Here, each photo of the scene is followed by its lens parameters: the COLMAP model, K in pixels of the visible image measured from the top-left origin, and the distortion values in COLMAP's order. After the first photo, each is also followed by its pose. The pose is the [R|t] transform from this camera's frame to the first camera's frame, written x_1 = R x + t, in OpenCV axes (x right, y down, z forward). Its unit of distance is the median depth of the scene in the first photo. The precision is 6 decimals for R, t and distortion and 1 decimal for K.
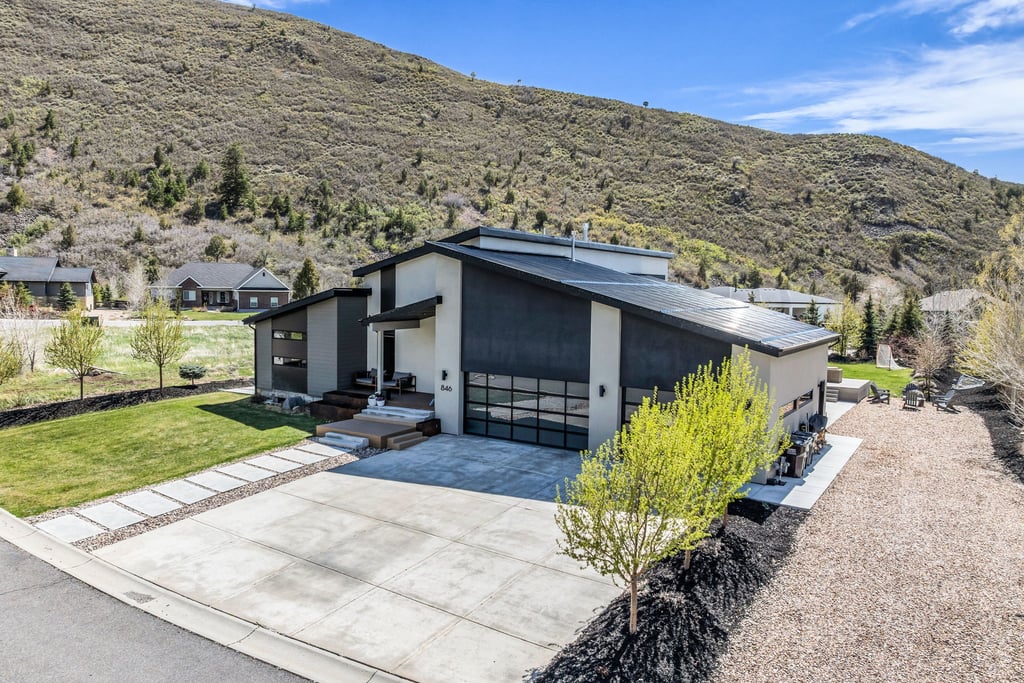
lens RADIAL K [[718.2, 0, 512.0], [0, 718.2, 341.5], [0, 0, 1]] dist [-0.041400, 0.002996]
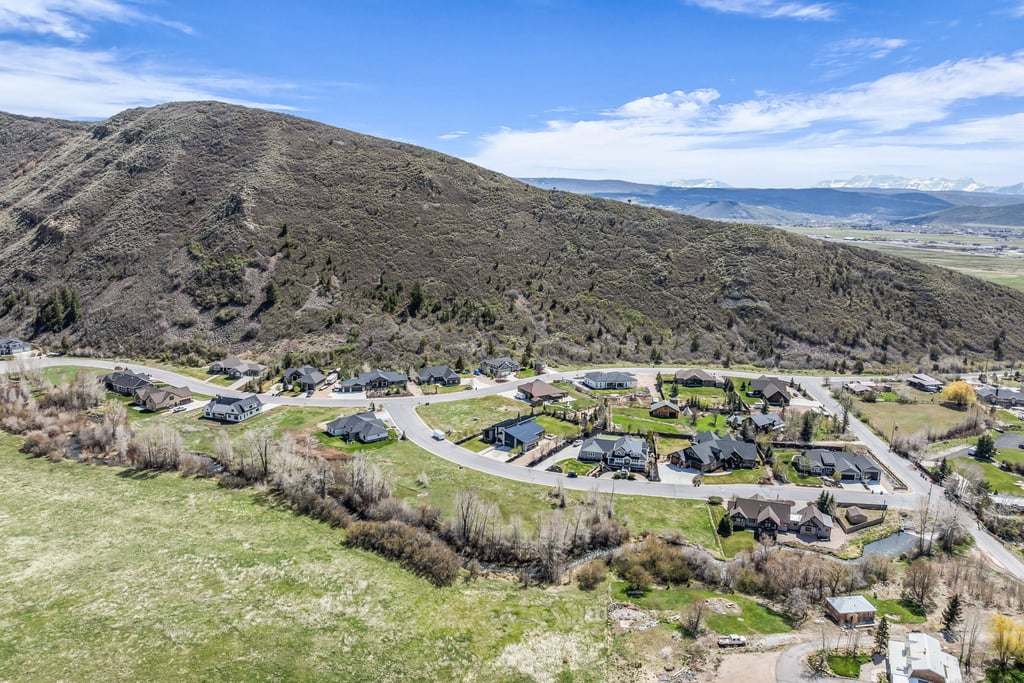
lens RADIAL K [[718.2, 0, 512.0], [0, 718.2, 341.5], [0, 0, 1]] dist [-0.041400, 0.002996]
pose [[0.994934, 0.019094, -0.098696, 0.114079], [-0.006206, 0.991589, 0.129275, -0.298236], [0.100334, -0.128007, 0.986685, -1.002486]]
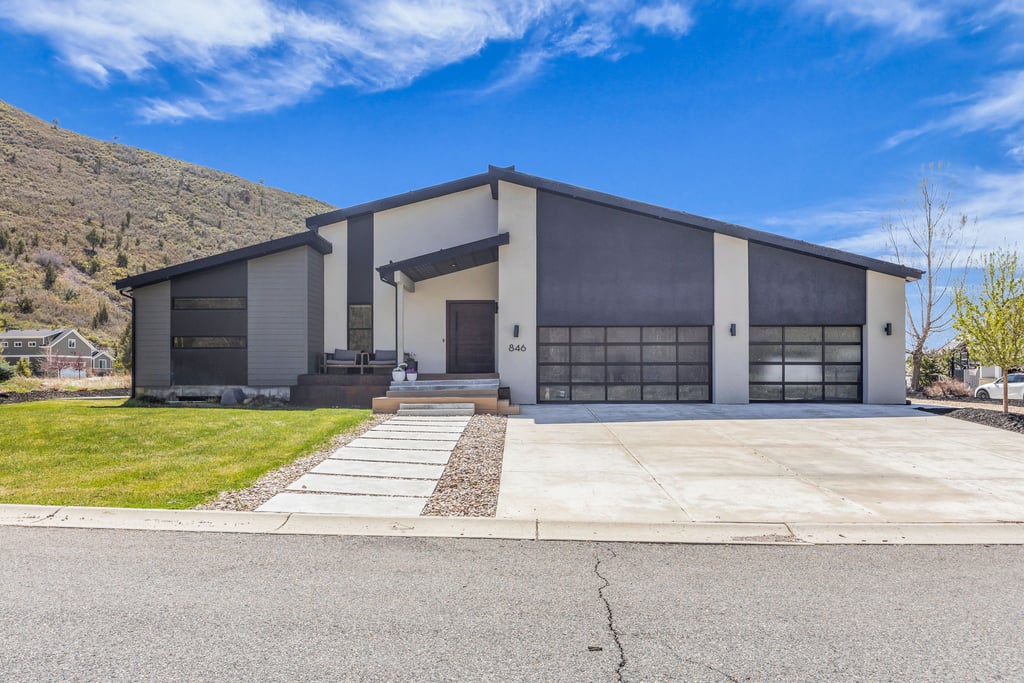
lens RADIAL K [[684.7, 0, 514.7], [0, 684.7, 374.9], [0, 0, 1]] dist [-0.017477, 0.003692]
pose [[0.839350, -0.014988, 0.543385, -0.052858], [0.054193, 0.996947, -0.056211, 0.014287], [-0.540883, 0.076628, 0.837600, 0.036811]]
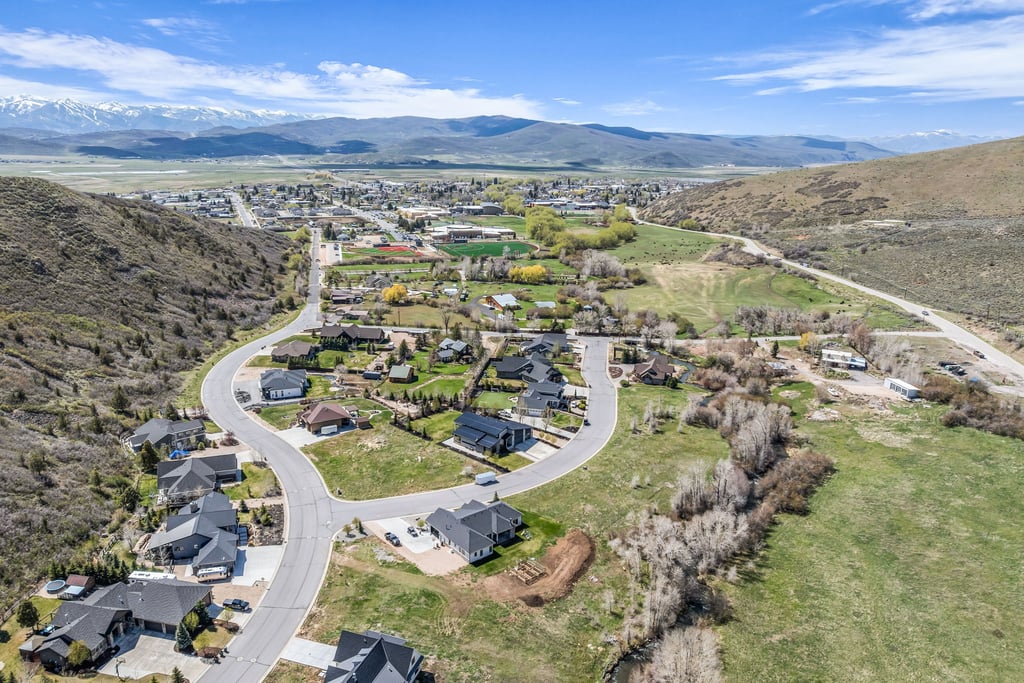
lens RADIAL K [[718.2, 0, 512.0], [0, 718.2, 341.5], [0, 0, 1]] dist [-0.041400, 0.002996]
pose [[0.103388, -0.284297, 0.953145, -0.914840], [0.055133, 0.958445, 0.279898, -0.404283], [-0.993112, 0.023611, 0.114766, -0.012895]]
